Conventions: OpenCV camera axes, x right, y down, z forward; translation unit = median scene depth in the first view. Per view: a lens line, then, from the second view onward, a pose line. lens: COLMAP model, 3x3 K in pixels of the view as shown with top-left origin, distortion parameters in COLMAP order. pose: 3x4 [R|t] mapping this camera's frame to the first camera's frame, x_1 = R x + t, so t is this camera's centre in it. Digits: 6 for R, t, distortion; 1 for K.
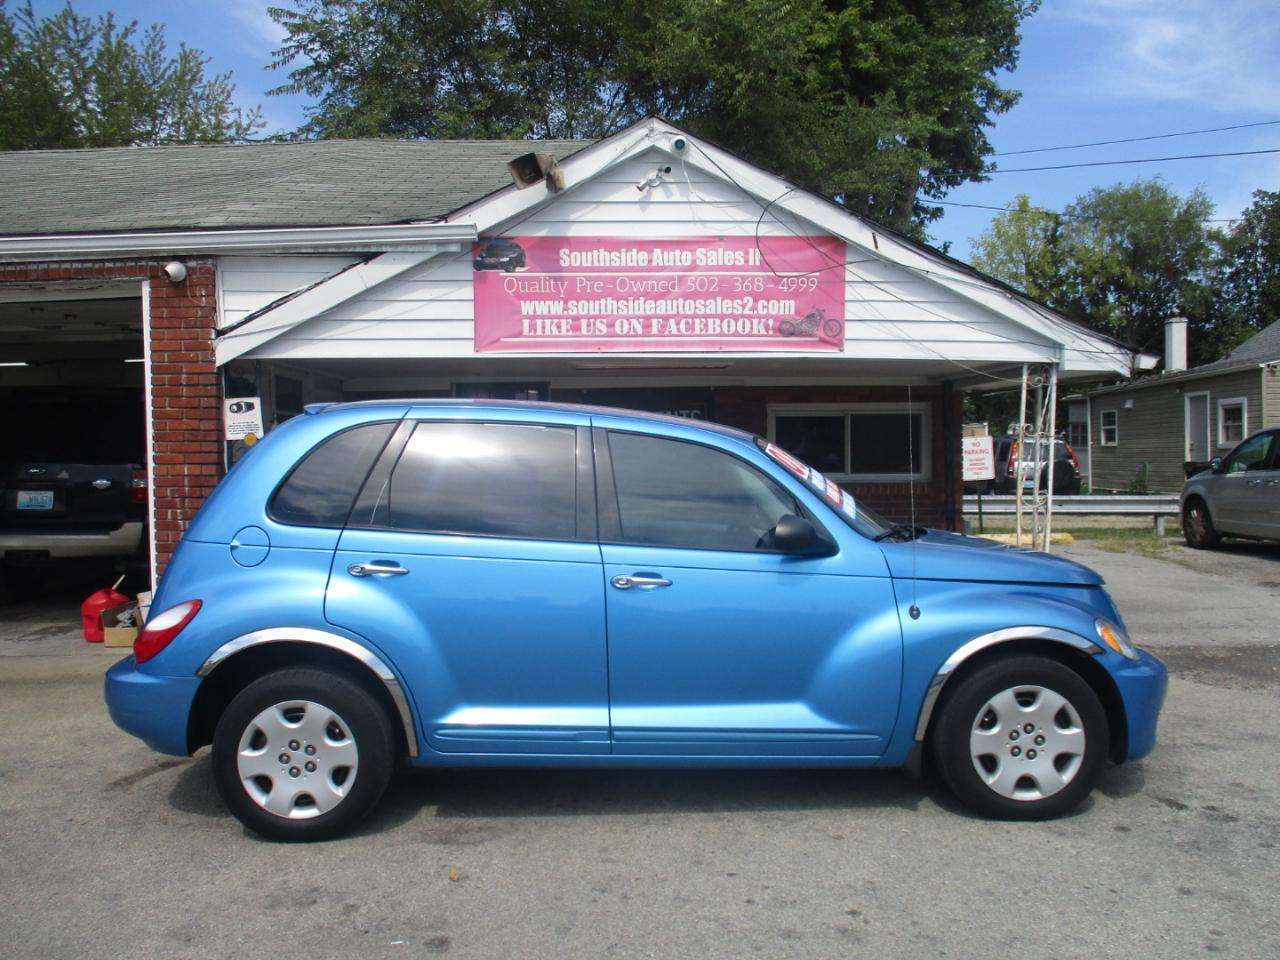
lens RADIAL K [[1091.5, 0, 647.3], [0, 1091.5, 479.4], [0, 0, 1]] dist [-0.025006, 0.002980]
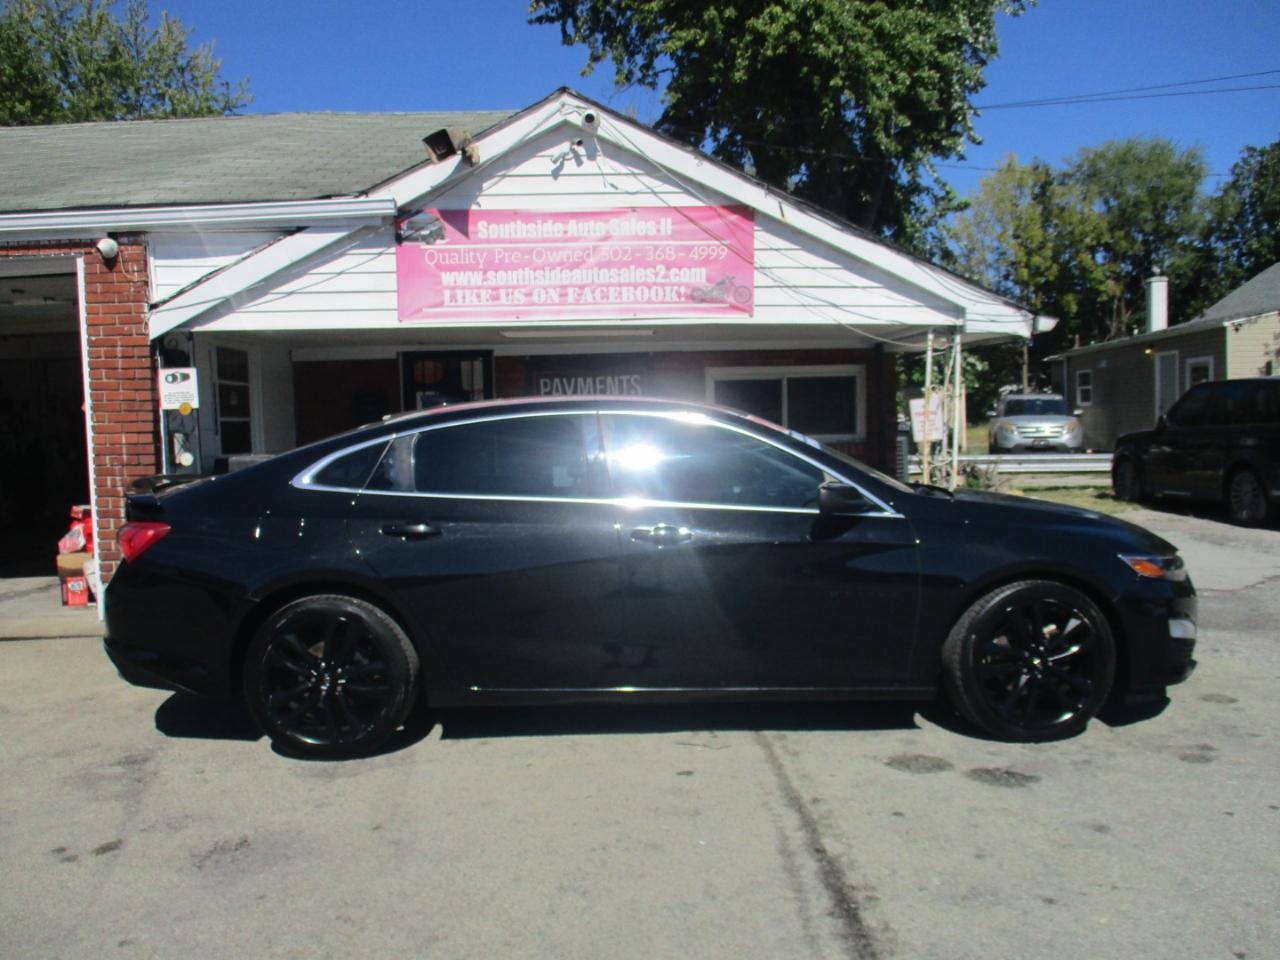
lens RADIAL K [[1091.5, 0, 647.3], [0, 1091.5, 479.4], [0, 0, 1]] dist [-0.025006, 0.002980]
pose [[0.999930, -0.011767, -0.001122, 0.078762], [0.011796, 0.999436, 0.031453, 0.003315], [0.000751, -0.031464, 0.999505, -0.043334]]
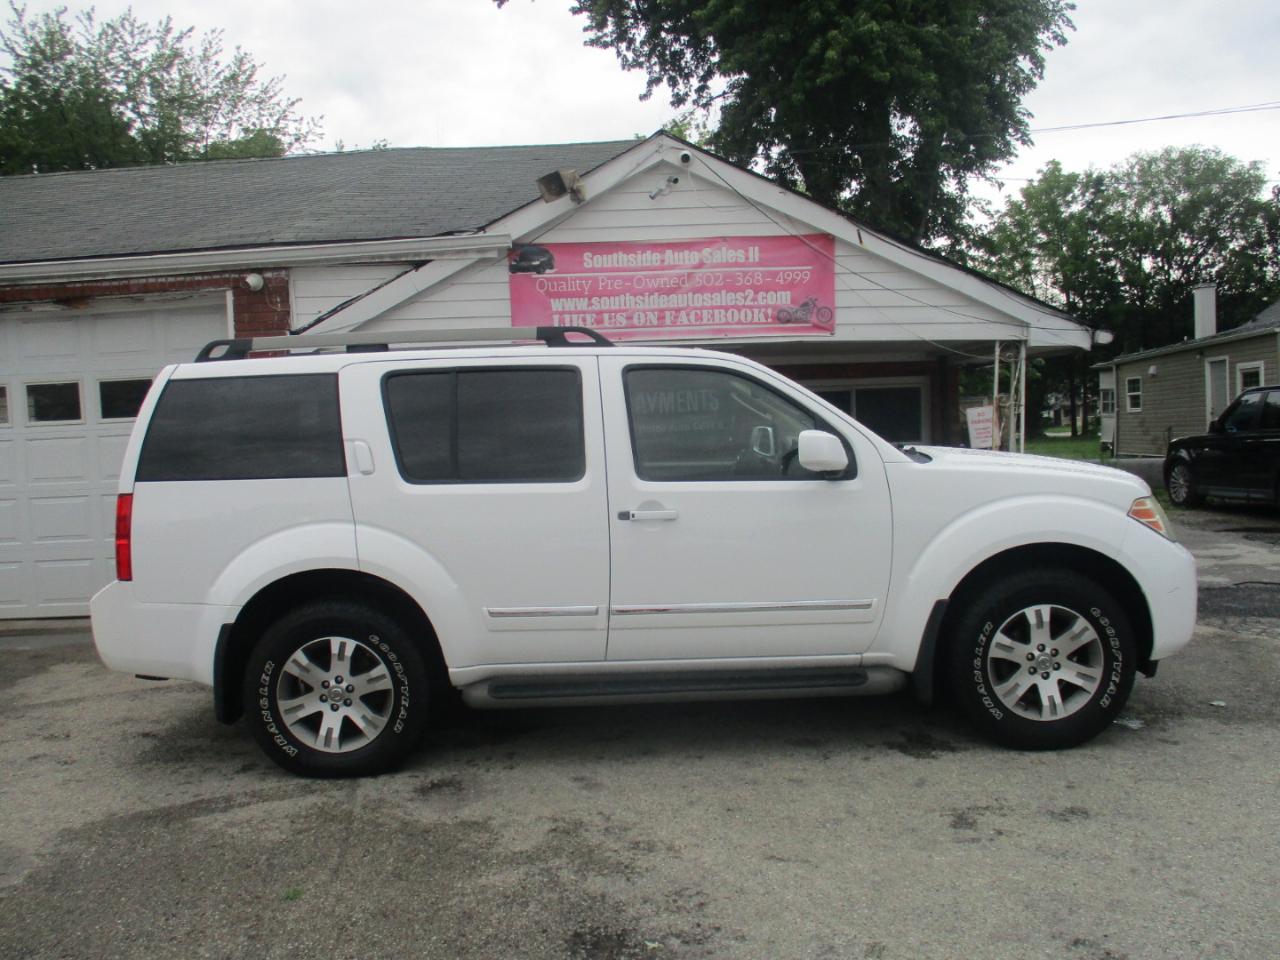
lens RADIAL K [[1091.5, 0, 645.1], [0, 1091.5, 481.8], [0, 0, 1]] dist [-0.025006, 0.002980]
pose [[0.998941, -0.022107, -0.040357, 0.025369], [0.023018, 0.999487, 0.022261, 0.005846], [0.039844, -0.023167, 0.998937, -0.149286]]
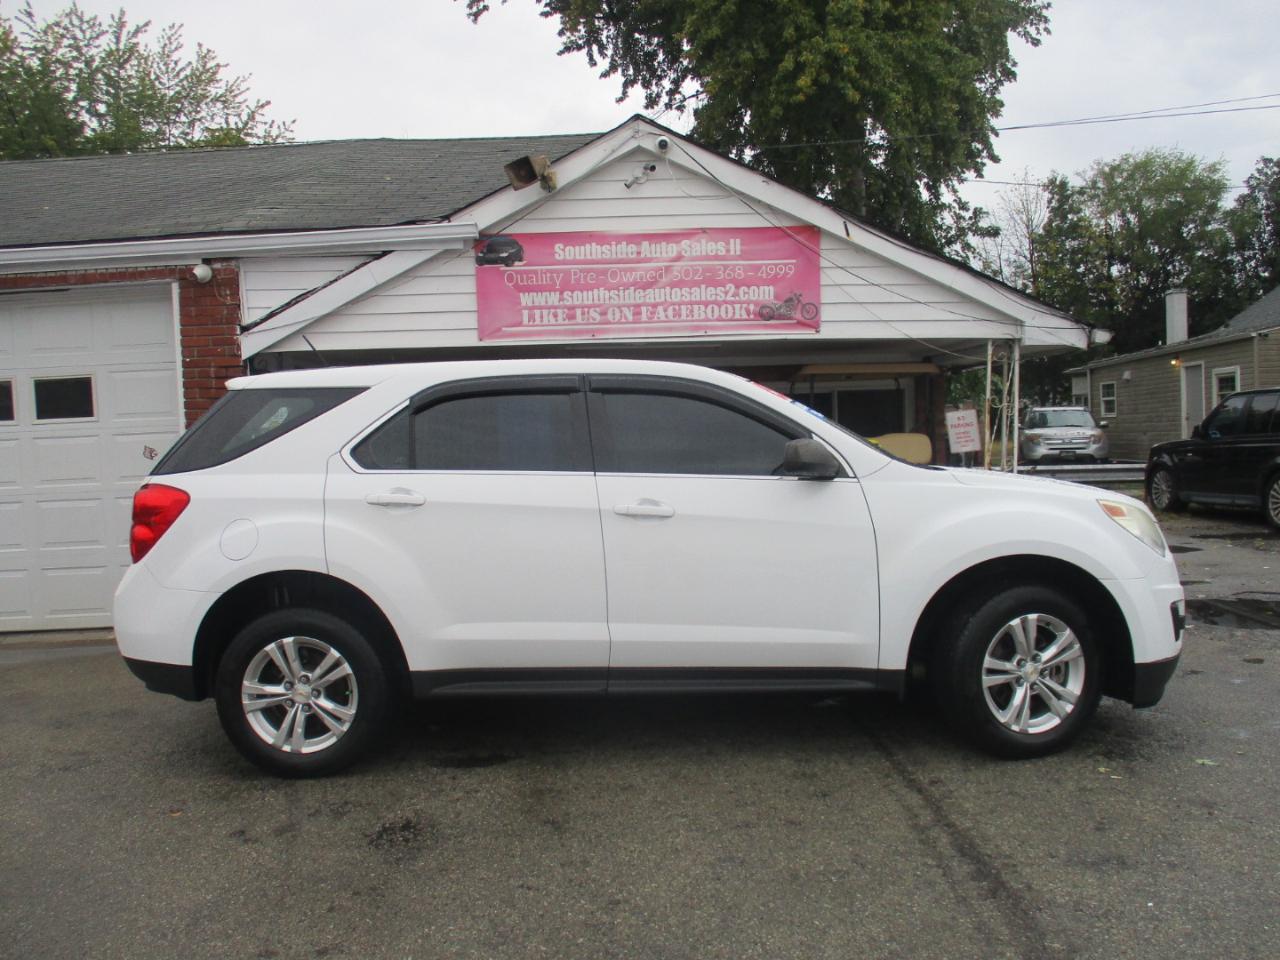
lens RADIAL K [[1091.5, 0, 645.9], [0, 1091.5, 482.6], [0, 0, 1]] dist [-0.025006, 0.002980]
pose [[0.999681, -0.021760, -0.012804, 0.018701], [0.021998, 0.999582, 0.018778, 0.007002], [0.012390, -0.019053, 0.999742, -0.084165]]
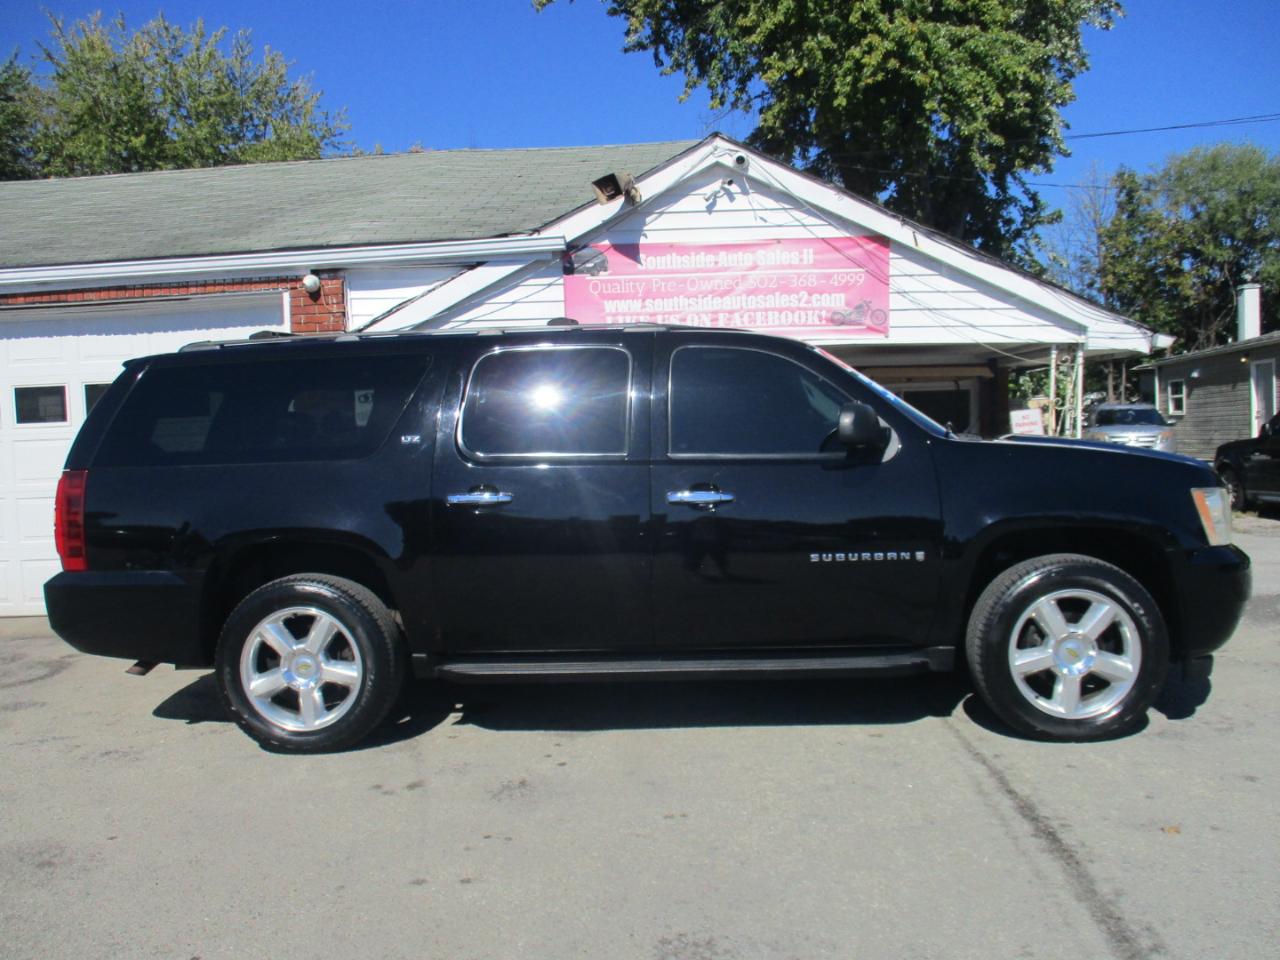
lens RADIAL K [[1091.5, 0, 644.8], [0, 1091.5, 476.3], [0, 0, 1]] dist [-0.025006, 0.002980]
pose [[0.997538, -0.016260, -0.068213, 0.002115], [0.017408, 0.999716, 0.016261, 0.003910], [0.067929, -0.017409, 0.997538, -0.149603]]
